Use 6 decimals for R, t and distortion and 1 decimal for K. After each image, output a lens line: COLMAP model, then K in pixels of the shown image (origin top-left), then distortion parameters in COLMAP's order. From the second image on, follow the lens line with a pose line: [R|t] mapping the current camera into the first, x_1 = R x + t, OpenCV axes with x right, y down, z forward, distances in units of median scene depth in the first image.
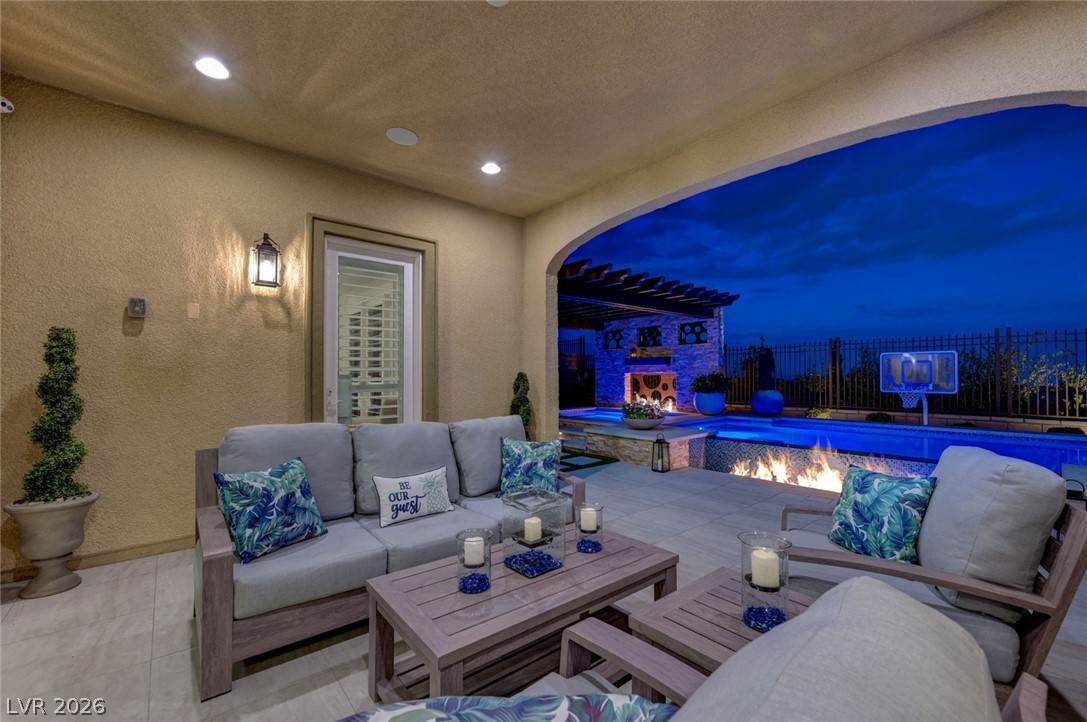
lens RADIAL K [[446.7, 0, 543.6], [0, 446.7, 372.1], [0, 0, 1]] dist [0.000753, -0.001996]
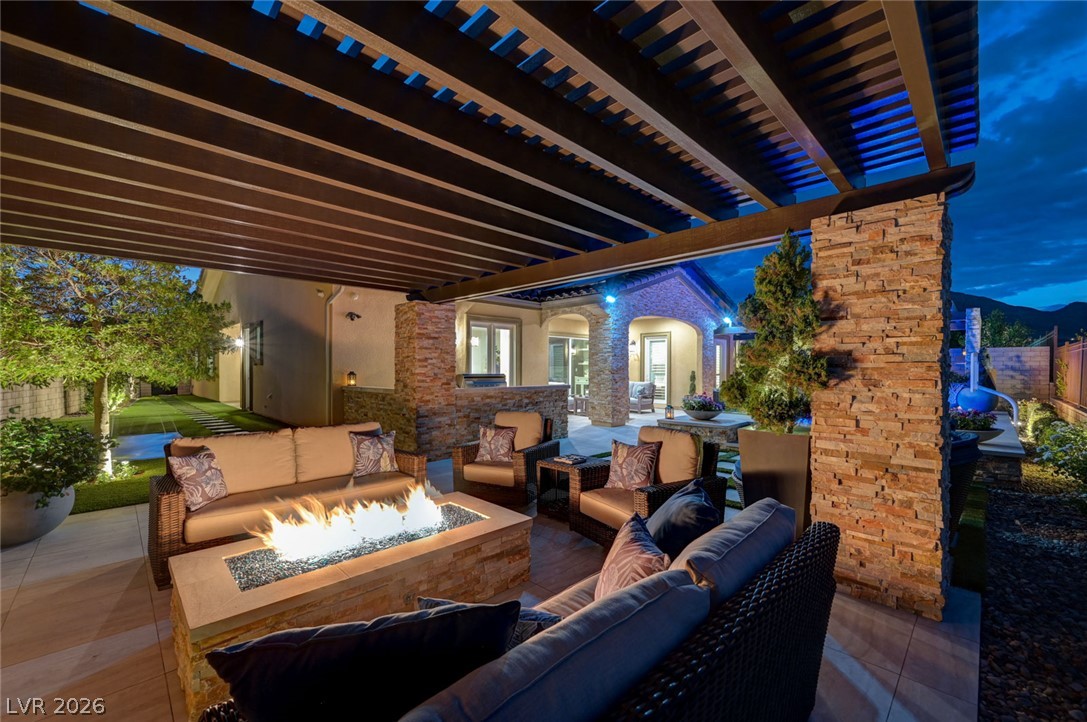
lens RADIAL K [[446.7, 0, 542.0], [0, 446.7, 370.9], [0, 0, 1]] dist [0.000753, -0.001996]
pose [[0.066552, 0.007801, -0.997752, 1.989429], [0.007604, 0.999936, 0.008325, -0.021282], [0.997754, -0.008141, 0.066488, -0.120689]]
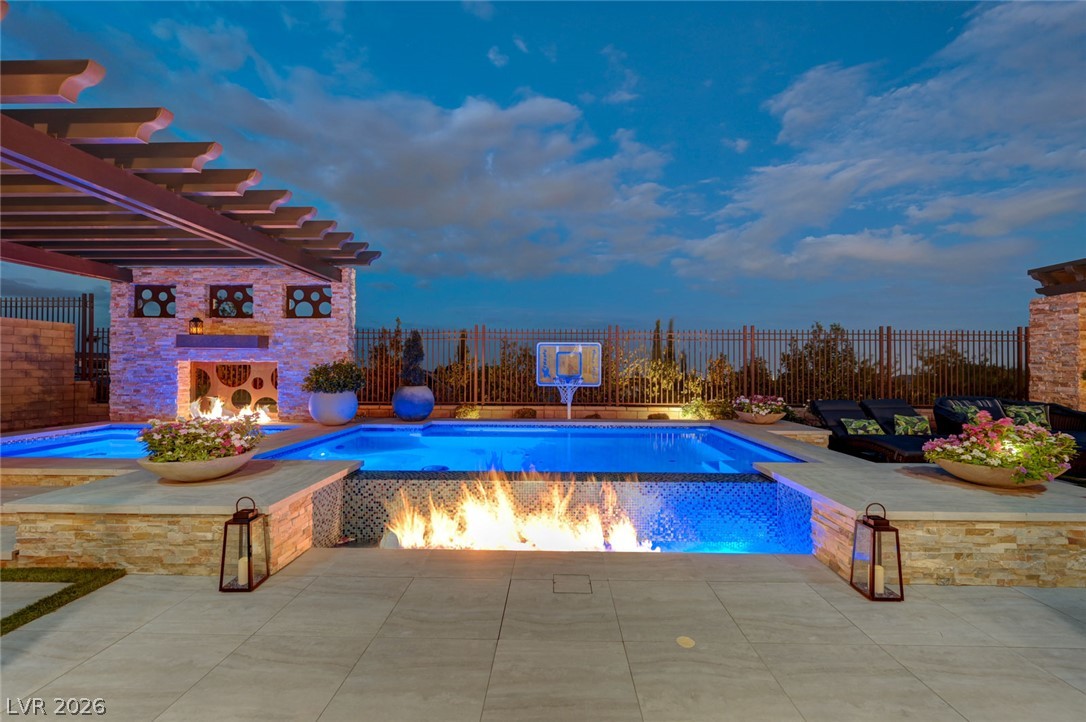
lens RADIAL K [[446.3, 0, 547.1], [0, 446.3, 366.0], [0, 0, 1]] dist [0.000753, -0.001996]
pose [[0.665868, 0.012403, 0.745966, 0.117673], [-0.013330, 0.999900, -0.004726, 0.009329], [-0.745950, -0.006797, 0.665967, 0.441390]]
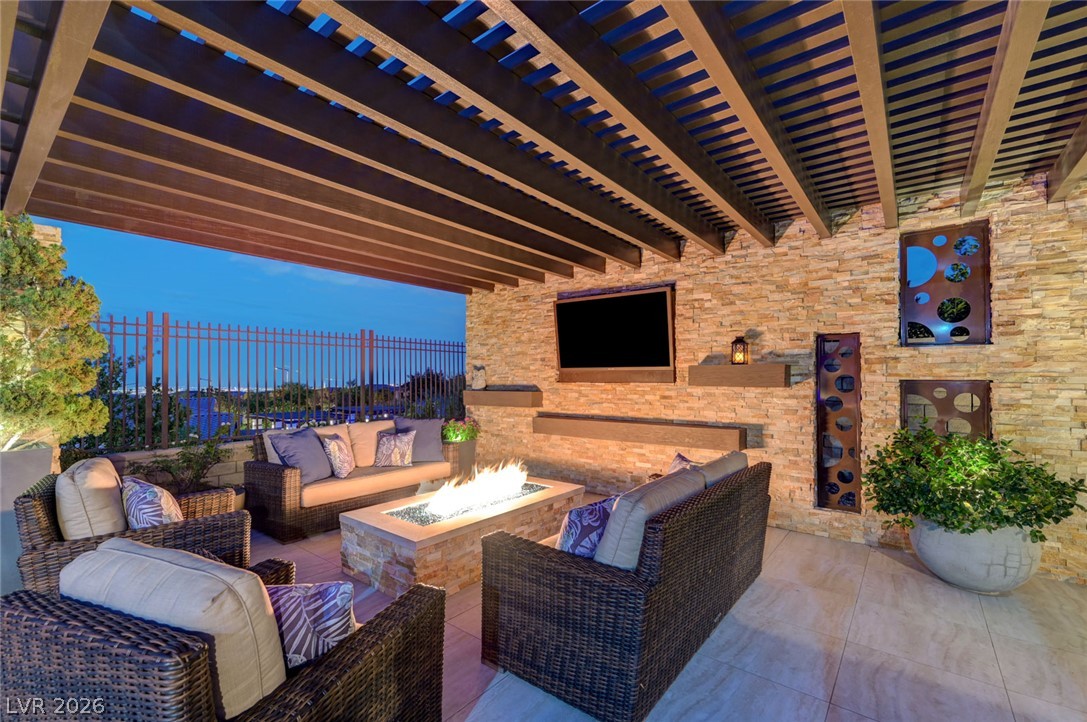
lens RADIAL K [[471.5, 0, 539.4], [0, 471.5, 374.0], [0, 0, 1]] dist [-0.000491, 0.000201]
pose [[-0.184635, 0.009972, 0.982757, 1.017143], [-0.007784, 0.999902, -0.011608, -0.015780], [-0.982776, -0.009793, -0.184539, -0.198647]]
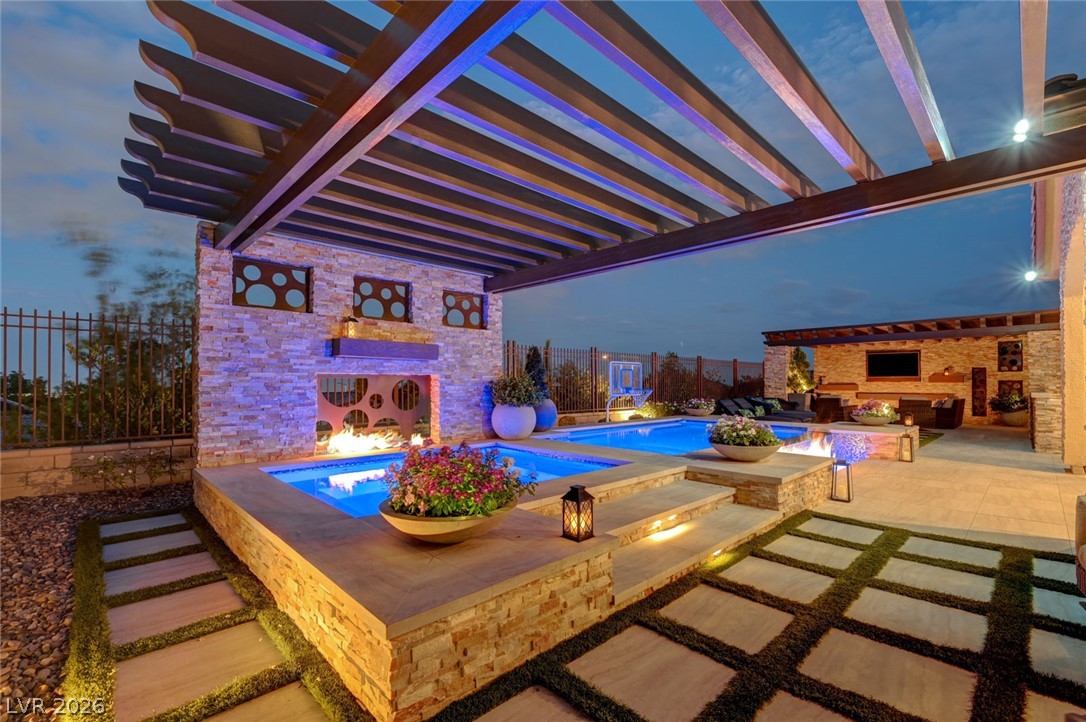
lens RADIAL K [[471.1, 0, 553.3], [0, 471.1, 377.3], [0, 0, 1]] dist [-0.000491, 0.000201]
pose [[-0.062321, 0.014863, 0.997945, -0.461013], [-0.009621, 0.999834, -0.015492, 0.019308], [-0.998010, -0.010567, -0.062168, 1.363258]]
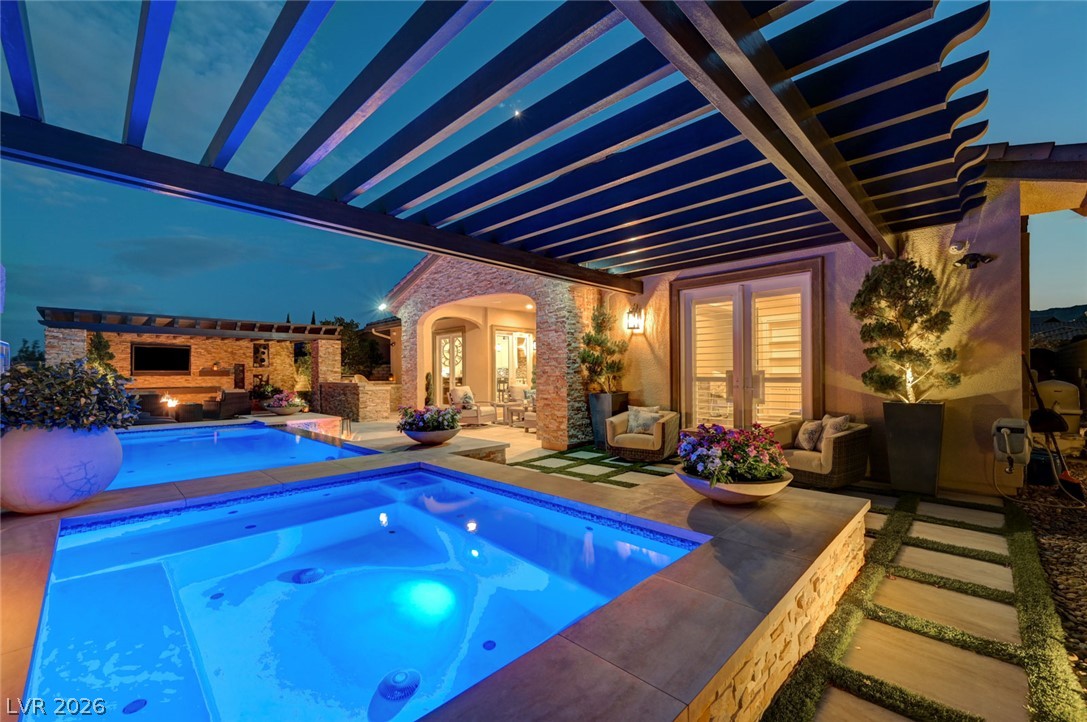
lens RADIAL K [[446.7, 0, 539.1], [0, 446.7, 370.4], [0, 0, 1]] dist [0.000753, -0.001996]
pose [[-0.995724, 0.010494, -0.091781, 0.149986], [0.011971, 0.999807, -0.015557, 0.016334], [0.091600, -0.016590, -0.995658, 1.850000]]
